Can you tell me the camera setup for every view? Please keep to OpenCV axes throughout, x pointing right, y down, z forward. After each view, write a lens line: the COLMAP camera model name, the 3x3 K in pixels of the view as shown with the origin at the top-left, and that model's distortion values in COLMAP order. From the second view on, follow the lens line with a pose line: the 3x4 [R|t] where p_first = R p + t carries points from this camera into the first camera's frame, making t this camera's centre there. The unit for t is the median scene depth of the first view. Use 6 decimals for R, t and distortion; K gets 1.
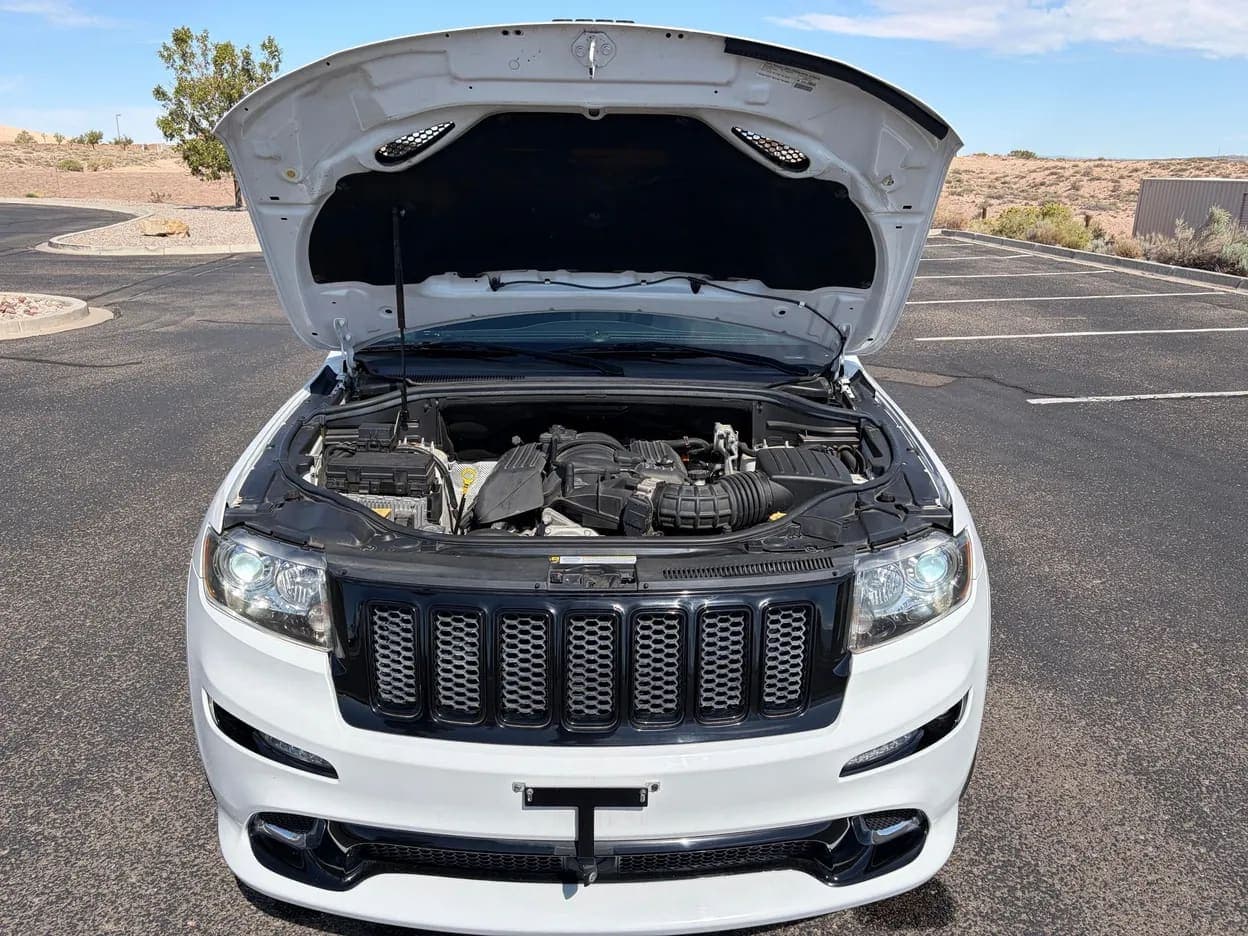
lens RADIAL K [[936.2, 0, 626.5], [0, 936.2, 489.4], [0, 0, 1]] dist [0.064403, -0.073693]
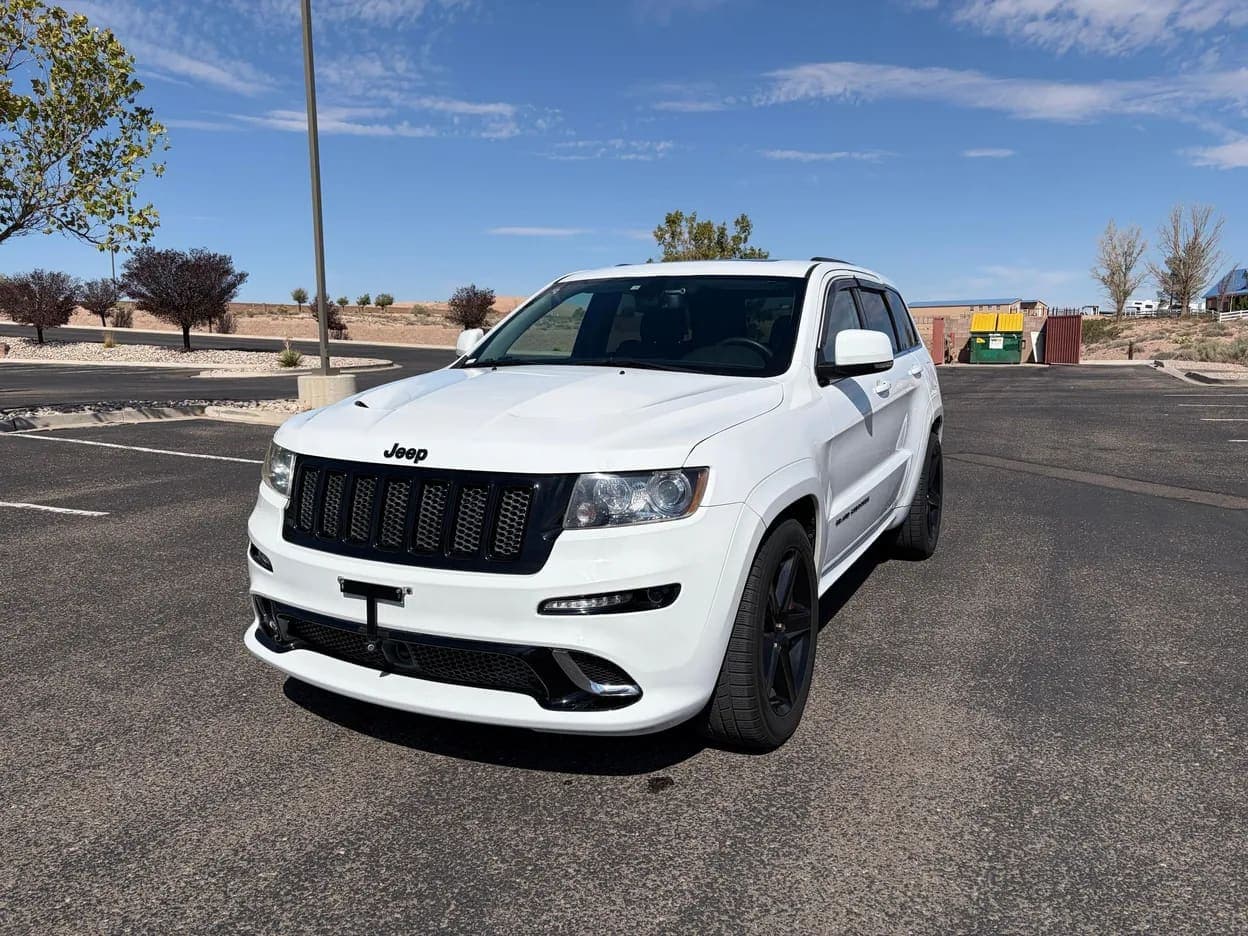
lens RADIAL K [[933.3, 0, 628.9], [0, 933.3, 469.7], [0, 0, 1]] dist [0.077136, -0.084138]
pose [[0.885738, 0.061085, -0.460149, 0.799262], [-0.141957, 0.979456, -0.143228, 0.227491], [0.441947, 0.192184, 0.876212, -0.156214]]
